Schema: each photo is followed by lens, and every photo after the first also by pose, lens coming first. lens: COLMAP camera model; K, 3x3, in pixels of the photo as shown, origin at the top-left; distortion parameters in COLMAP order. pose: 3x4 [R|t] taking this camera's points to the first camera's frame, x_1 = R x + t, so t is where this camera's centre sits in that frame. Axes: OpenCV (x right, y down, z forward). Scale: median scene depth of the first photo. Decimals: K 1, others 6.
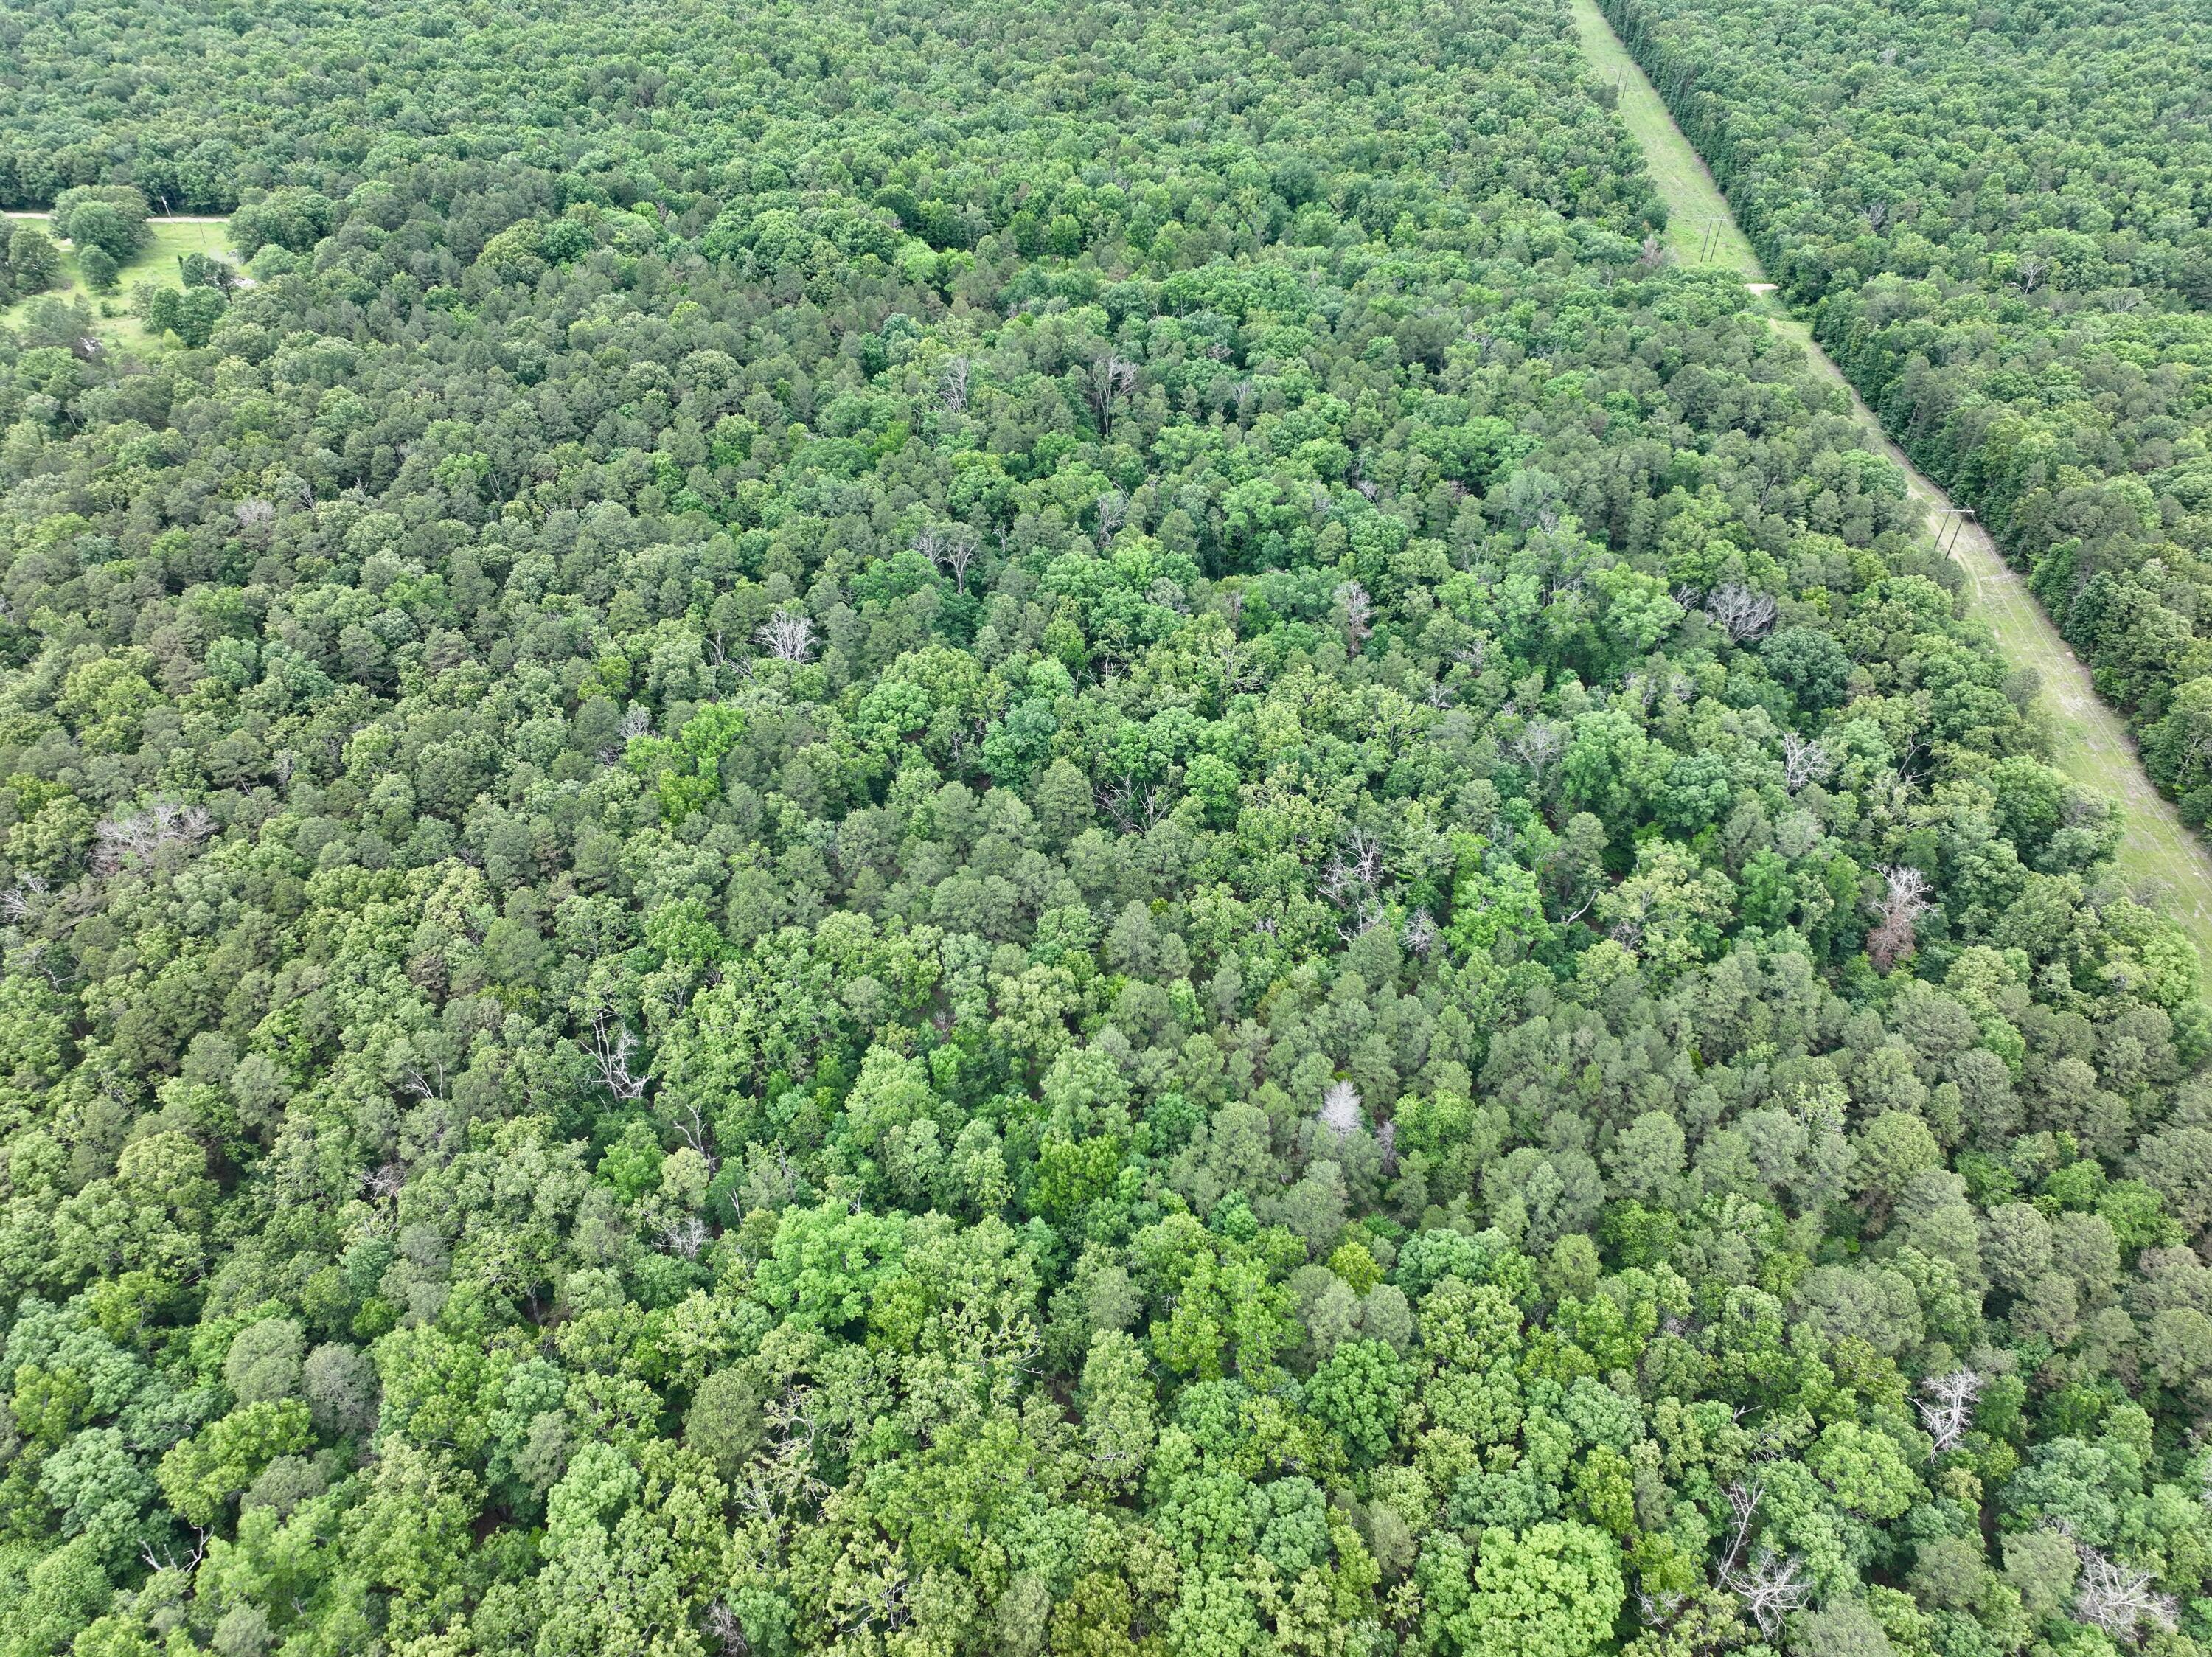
lens RADIAL K [[1544.2, 0, 1112.8], [0, 1544.2, 820.4], [0, 0, 1]] dist [-0.000651, 0.021322]
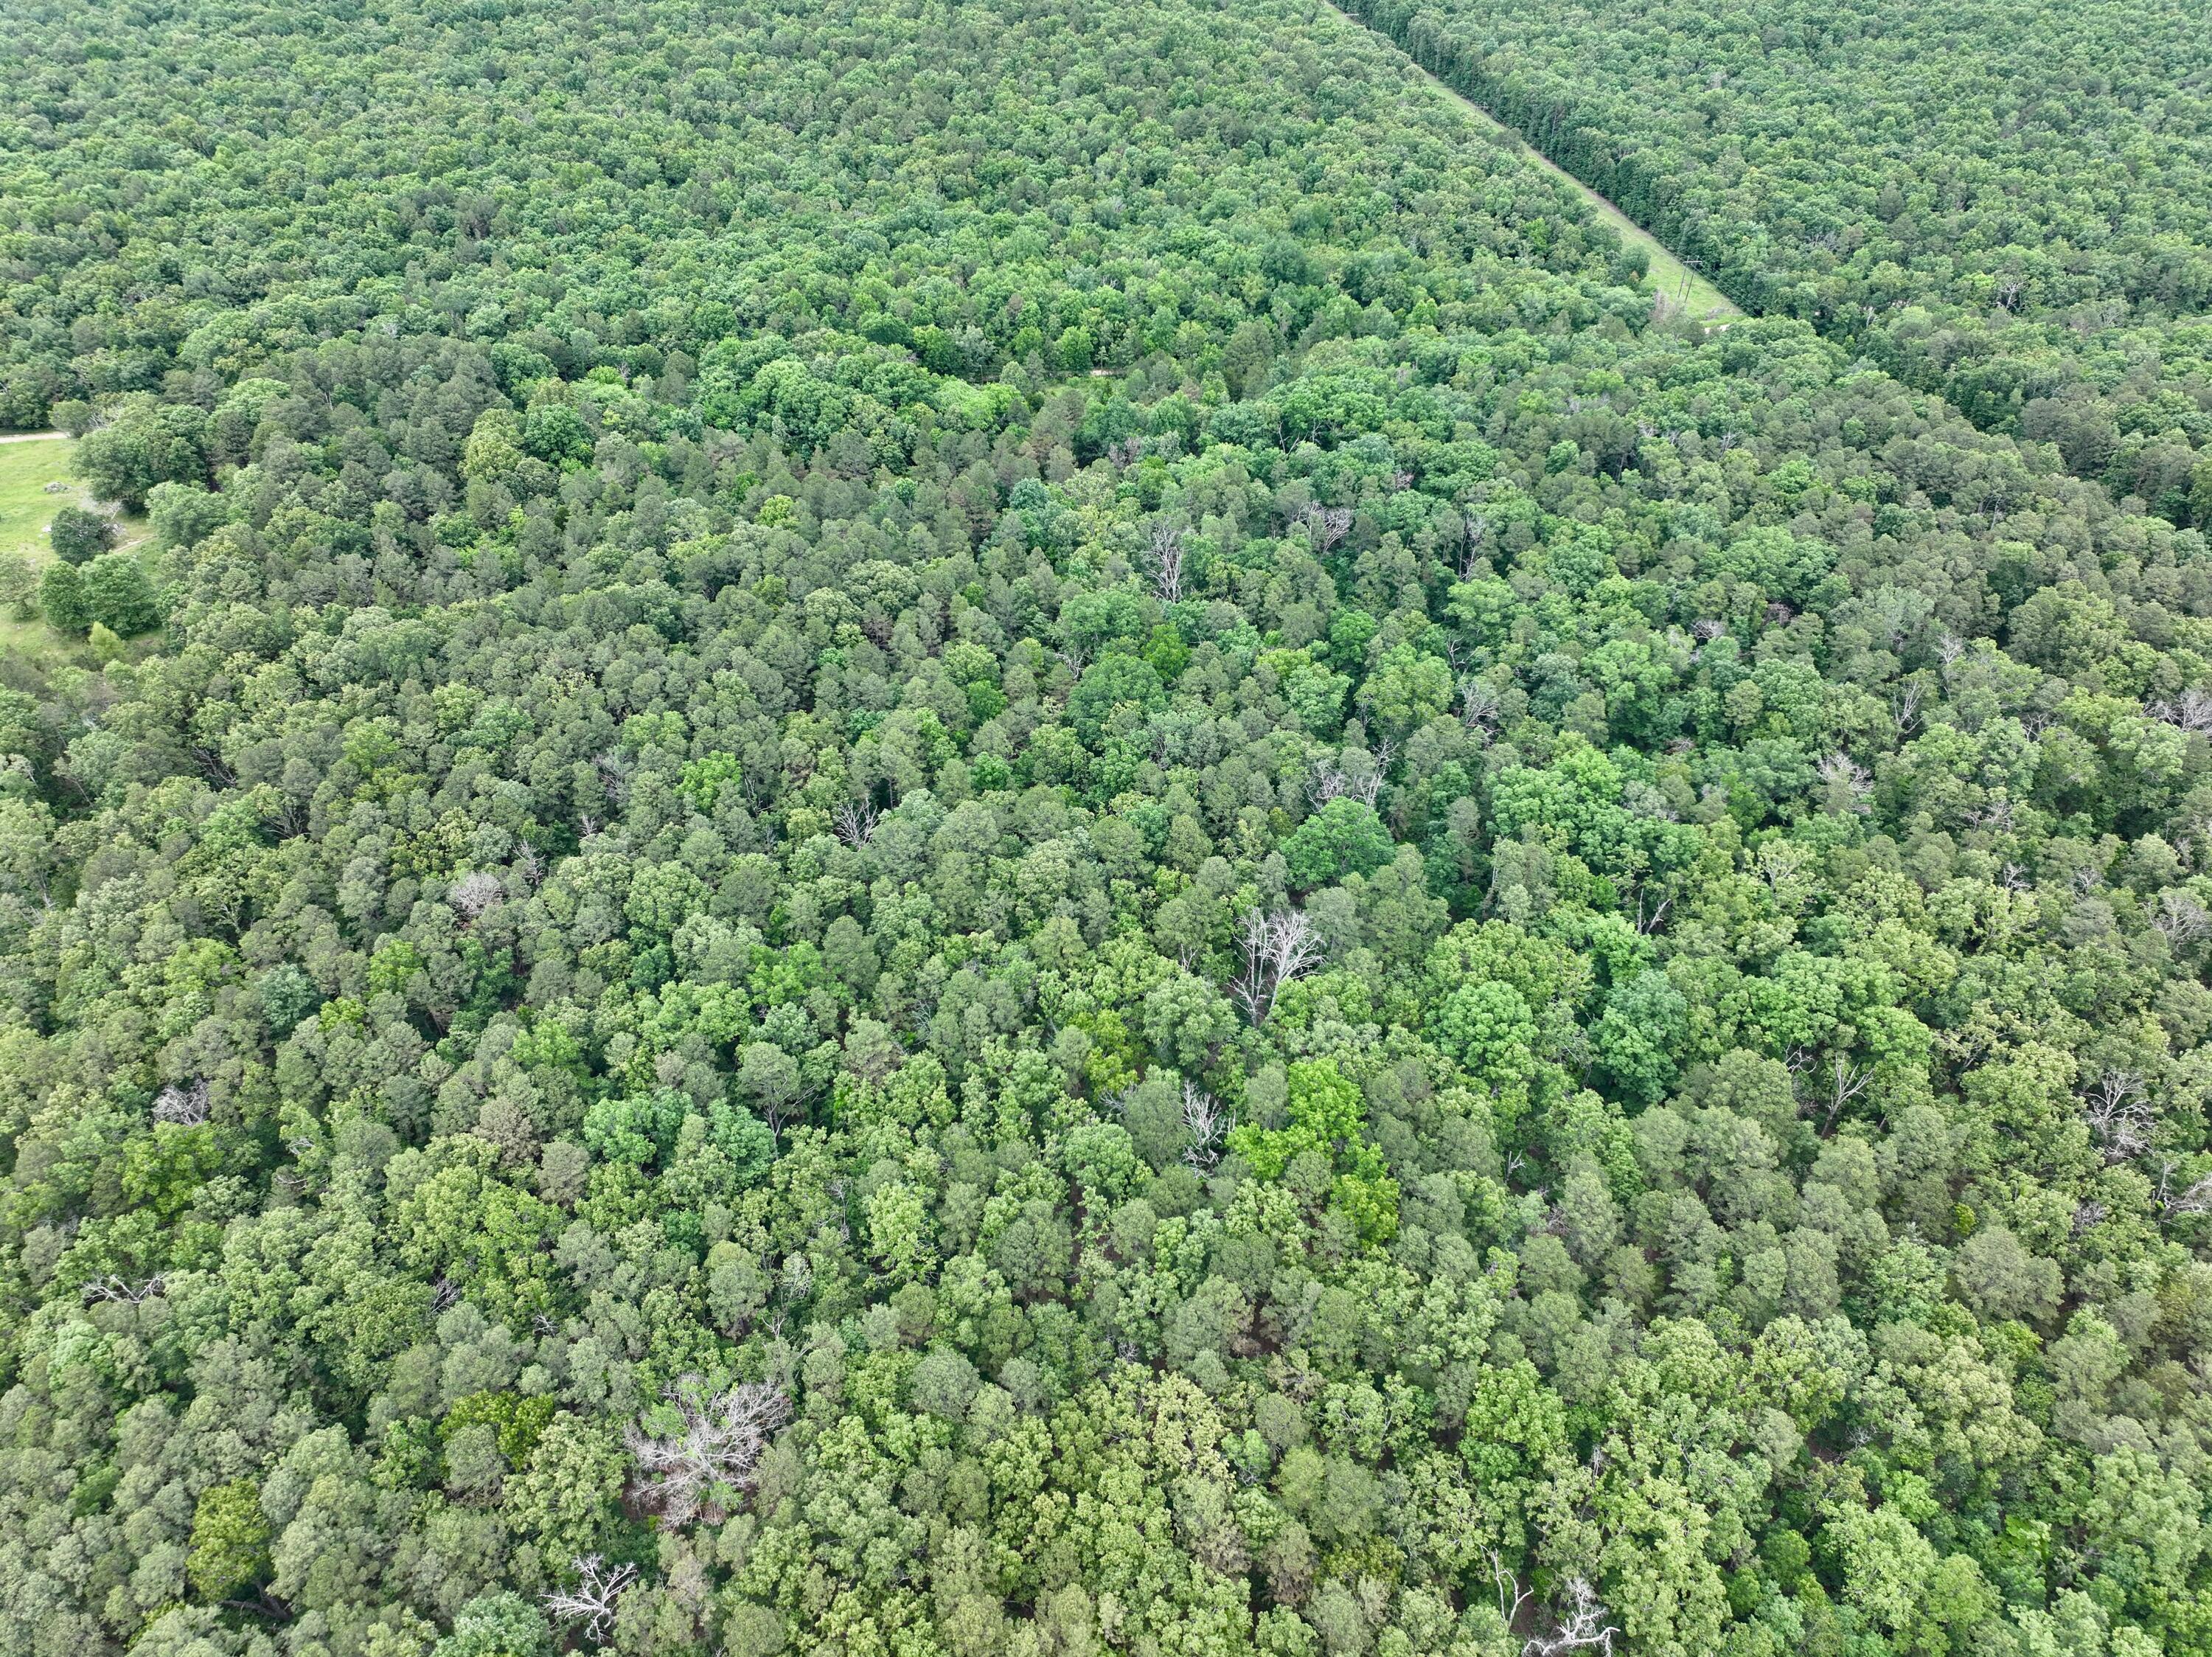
lens RADIAL K [[1544.2, 0, 1112.8], [0, 1544.2, 820.4], [0, 0, 1]] dist [-0.000651, 0.021322]
pose [[0.955110, -0.179866, 0.235402, -0.431991], [0.180328, 0.983408, 0.019748, -0.193573], [-0.235048, 0.023588, 0.971698, 0.199656]]
